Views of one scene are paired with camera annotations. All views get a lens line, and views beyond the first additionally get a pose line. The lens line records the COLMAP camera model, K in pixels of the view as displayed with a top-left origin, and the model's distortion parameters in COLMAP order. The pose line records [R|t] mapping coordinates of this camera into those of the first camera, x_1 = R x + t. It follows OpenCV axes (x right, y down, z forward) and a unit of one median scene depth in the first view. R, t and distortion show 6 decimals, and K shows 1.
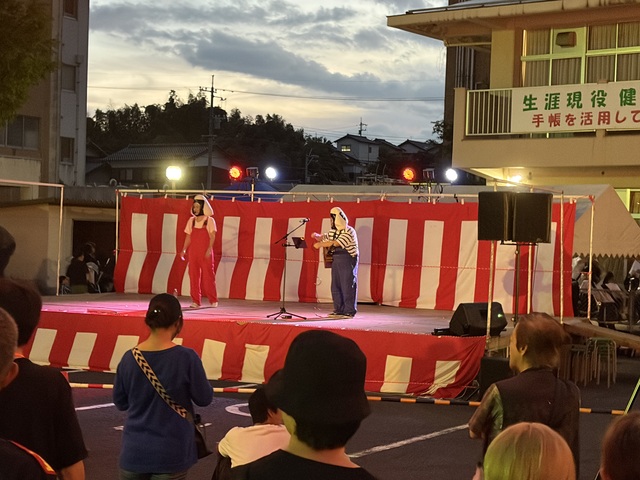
lens RADIAL K [[1259.1, 0, 323.3], [0, 1259.1, 239.6], [0, 0, 1]] dist [0.182570, 0.000000]
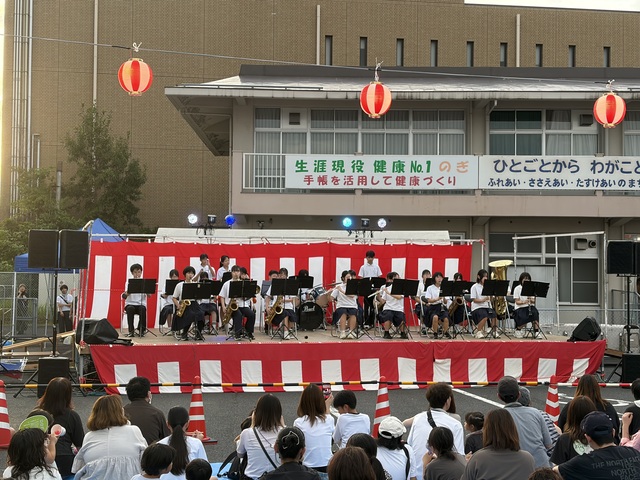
lens RADIAL K [[1040.6, 0, 333.0], [0, 1040.6, 242.5], [0, 0, 1]] dist [0.185531, 0.000000]
pose [[0.765140, -0.006758, 0.643828, -0.503997], [0.019842, 0.999717, -0.013088, -0.014039], [-0.643558, 0.022789, 0.765058, 0.155285]]
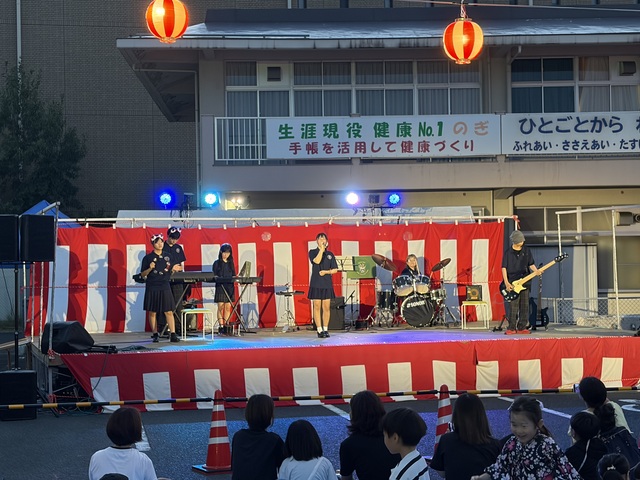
lens RADIAL K [[1259.1, 0, 319.6], [0, 1259.1, 235.9], [0, 0, 1]] dist [0.182570, 0.000000]
pose [[0.752382, -0.030002, 0.658043, -0.519961], [0.043000, 0.999069, -0.003614, -0.014098], [-0.657322, 0.031015, 0.752972, 0.176899]]
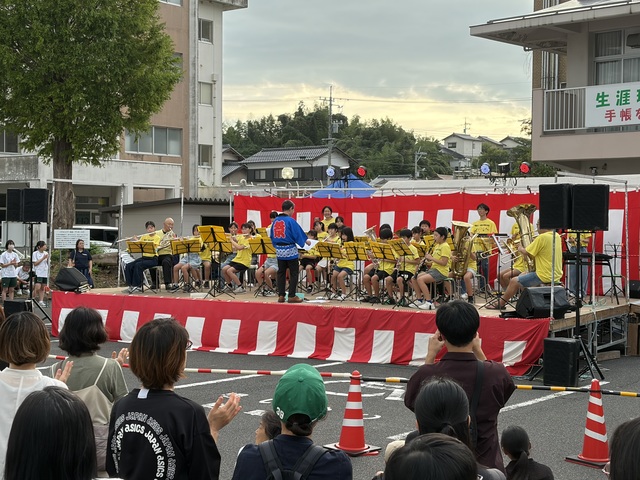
lens RADIAL K [[1084.2, 0, 317.9], [0, 1084.2, 241.9], [0, 0, 1]] dist [0.136256, 0.000000]
pose [[0.993975, -0.021982, -0.107377, 0.017431], [0.023458, 0.999647, 0.012501, -0.002420], [0.107064, -0.014944, 0.994140, 0.028934]]
